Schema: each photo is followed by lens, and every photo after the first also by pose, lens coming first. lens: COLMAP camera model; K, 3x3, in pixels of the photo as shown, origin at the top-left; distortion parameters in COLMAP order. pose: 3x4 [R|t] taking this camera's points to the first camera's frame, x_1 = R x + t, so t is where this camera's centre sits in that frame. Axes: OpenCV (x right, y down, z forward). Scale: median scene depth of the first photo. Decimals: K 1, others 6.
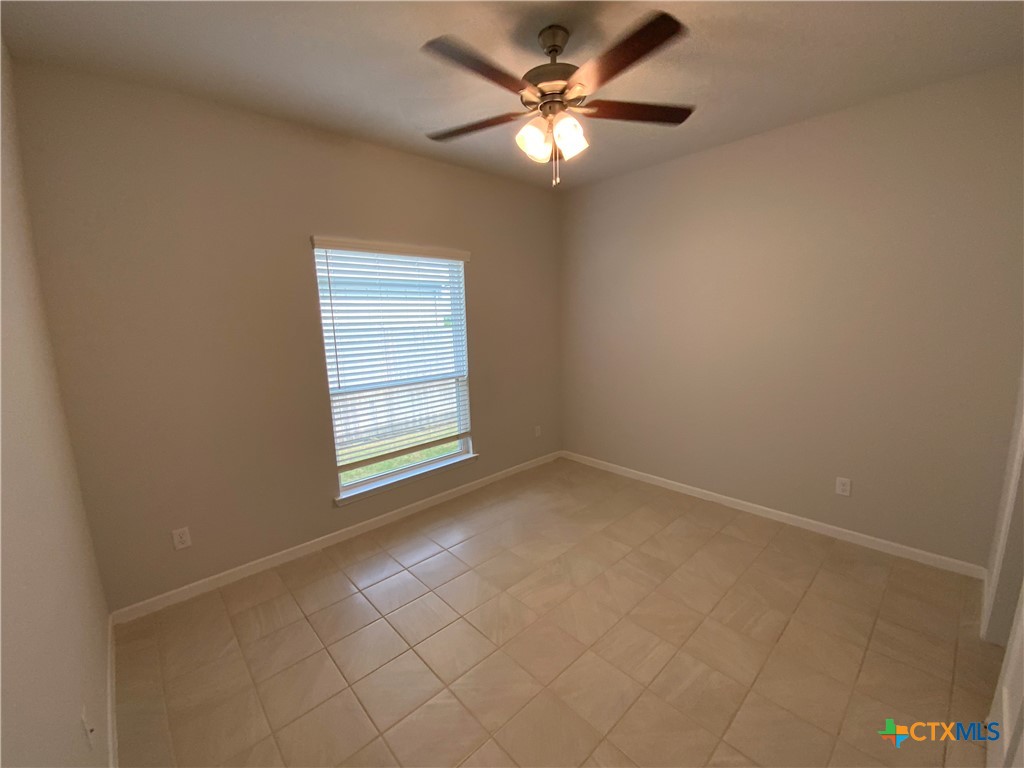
lens RADIAL K [[417.2, 0, 510.8], [0, 417.2, 379.3], [0, 0, 1]] dist [0.011808, -0.007057]
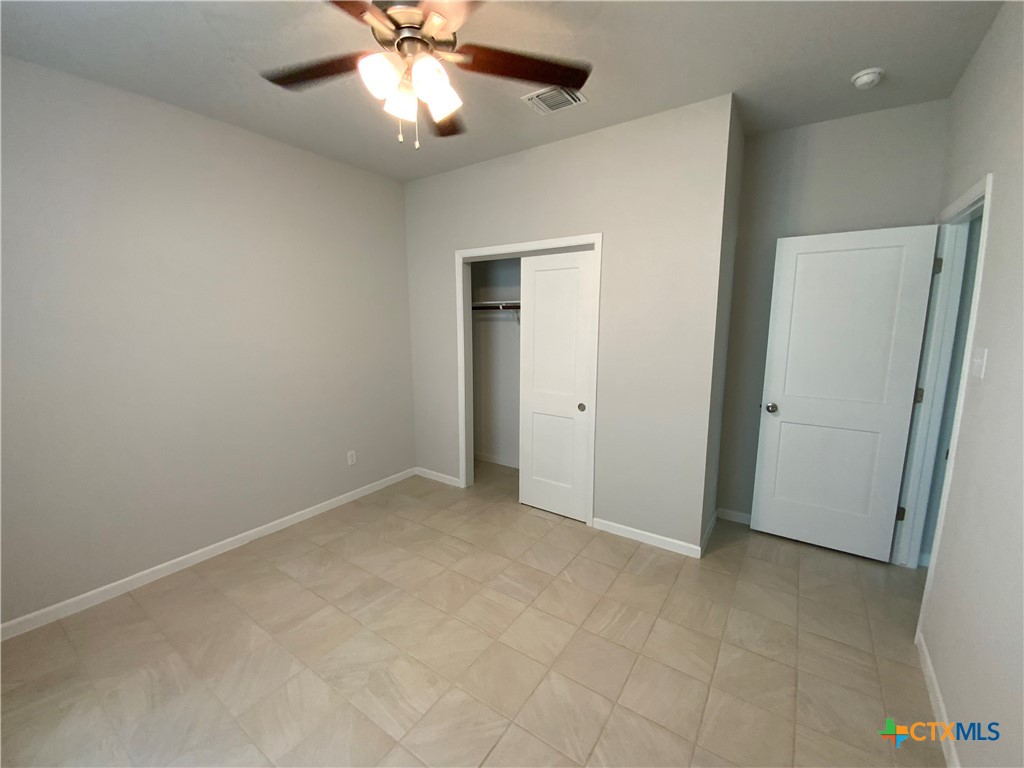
lens RADIAL K [[417.2, 0, 512.0], [0, 417.2, 386.3], [0, 0, 1]] dist [0.011808, -0.007057]
pose [[-0.213314, -0.125272, 0.968919, -0.577605], [0.158151, 0.974238, 0.160778, -0.093691], [-0.964098, 0.187532, -0.188006, 0.815675]]
